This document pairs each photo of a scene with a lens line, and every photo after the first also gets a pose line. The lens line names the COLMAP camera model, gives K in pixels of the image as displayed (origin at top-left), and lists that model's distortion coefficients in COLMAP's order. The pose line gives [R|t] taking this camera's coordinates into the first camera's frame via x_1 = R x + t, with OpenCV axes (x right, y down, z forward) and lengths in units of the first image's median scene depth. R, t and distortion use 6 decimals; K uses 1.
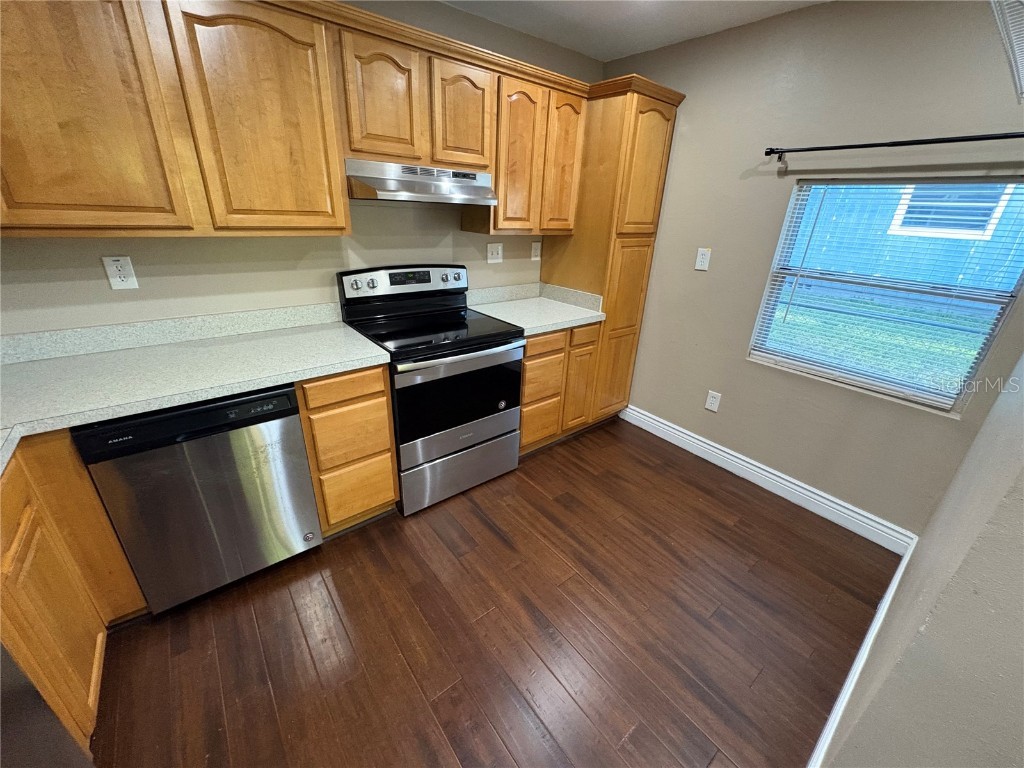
lens RADIAL K [[407.1, 0, 512.0], [0, 407.1, 384.0], [0, 0, 1]] dist [-0.003199, 0.000244]
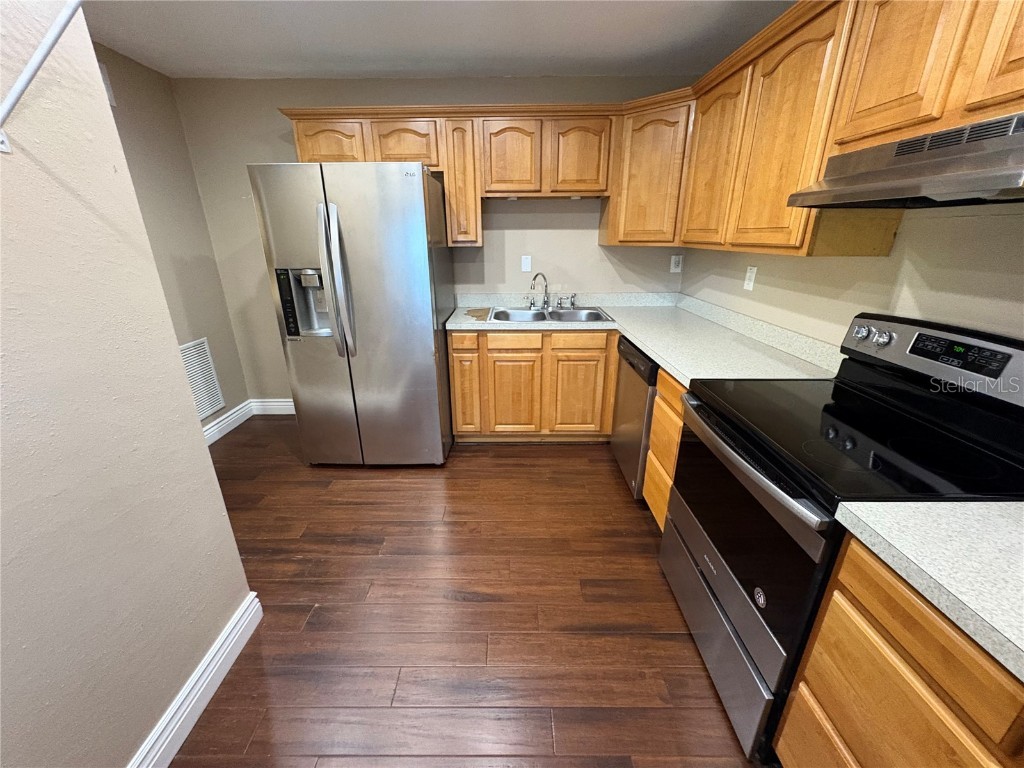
lens RADIAL K [[407.1, 0, 512.0], [0, 407.1, 384.0], [0, 0, 1]] dist [-0.003199, 0.000244]
pose [[-0.620816, 0.233628, -0.748335, 0.592519], [-0.333209, 0.785411, 0.521633, -0.389941], [0.709619, 0.573190, -0.409749, 1.055961]]
